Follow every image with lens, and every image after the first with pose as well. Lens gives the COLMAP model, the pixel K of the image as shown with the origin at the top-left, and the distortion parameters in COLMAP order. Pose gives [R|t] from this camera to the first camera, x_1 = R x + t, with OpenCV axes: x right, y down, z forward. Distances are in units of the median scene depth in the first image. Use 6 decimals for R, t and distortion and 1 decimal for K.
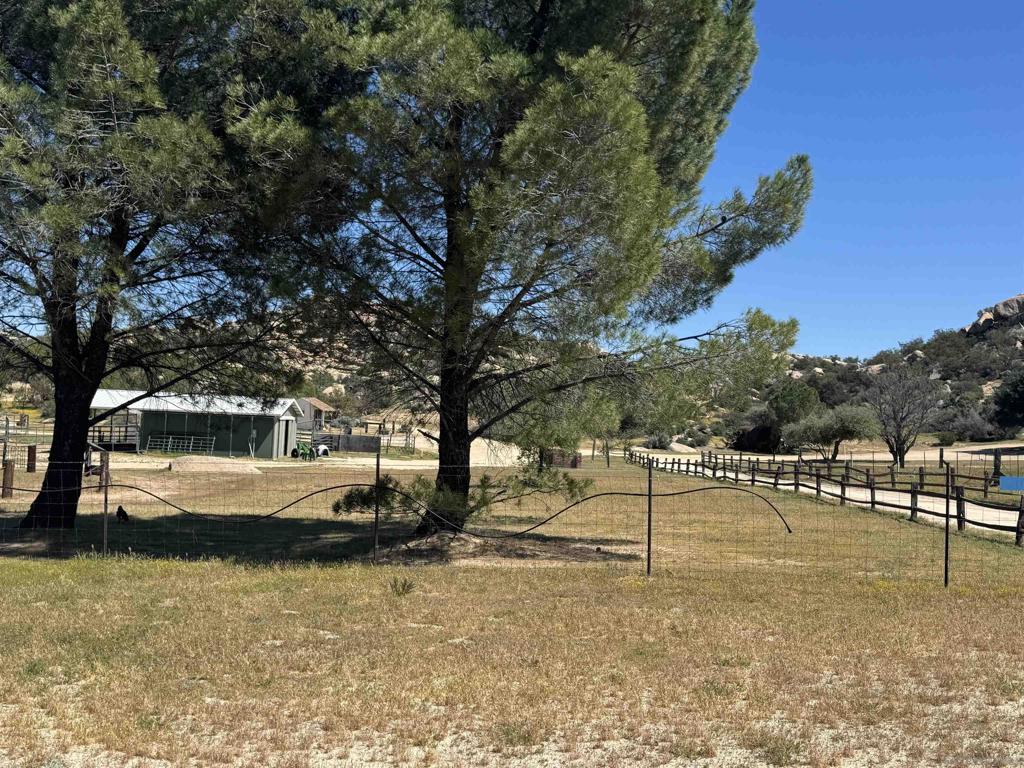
lens RADIAL K [[1089.5, 0, 508.8], [0, 1089.5, 384.6], [0, 0, 1]] dist [-0.012233, 0.000000]
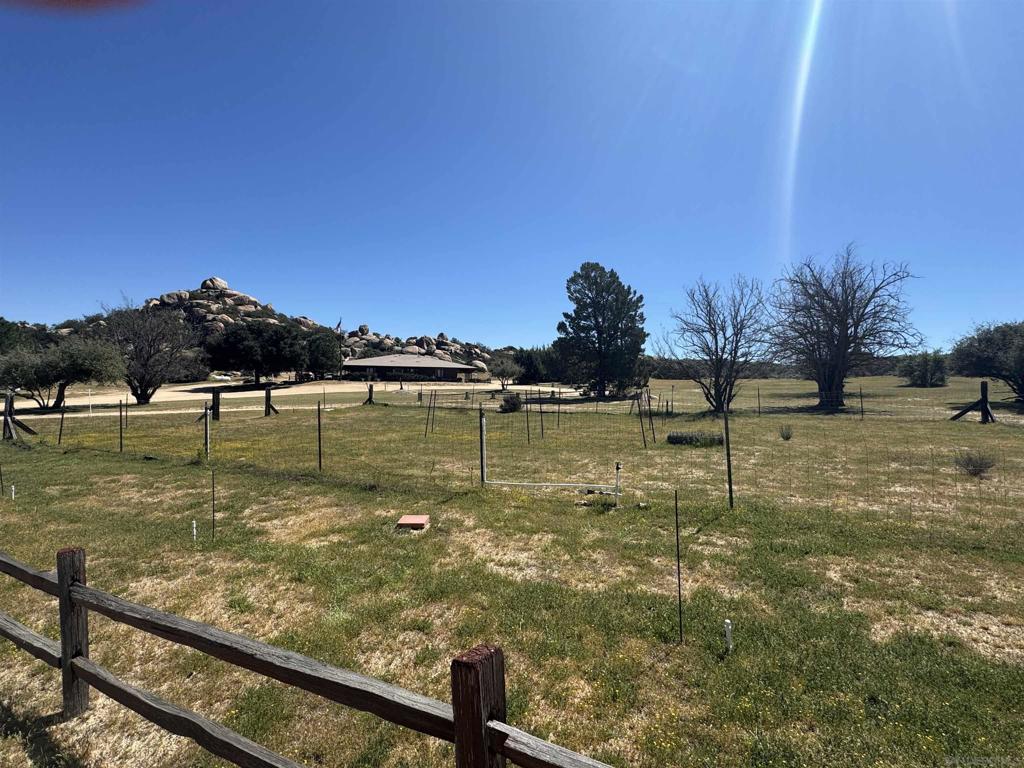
lens RADIAL K [[519.4, 0, 507.8], [0, 519.4, 382.0], [0, 0, 1]] dist [0.001381, -0.000192]
pose [[0.498938, -0.016080, 0.866489, 0.703144], [-0.027737, 0.999019, 0.034511, 0.148790], [-0.866194, -0.041253, 0.498002, 2.740592]]
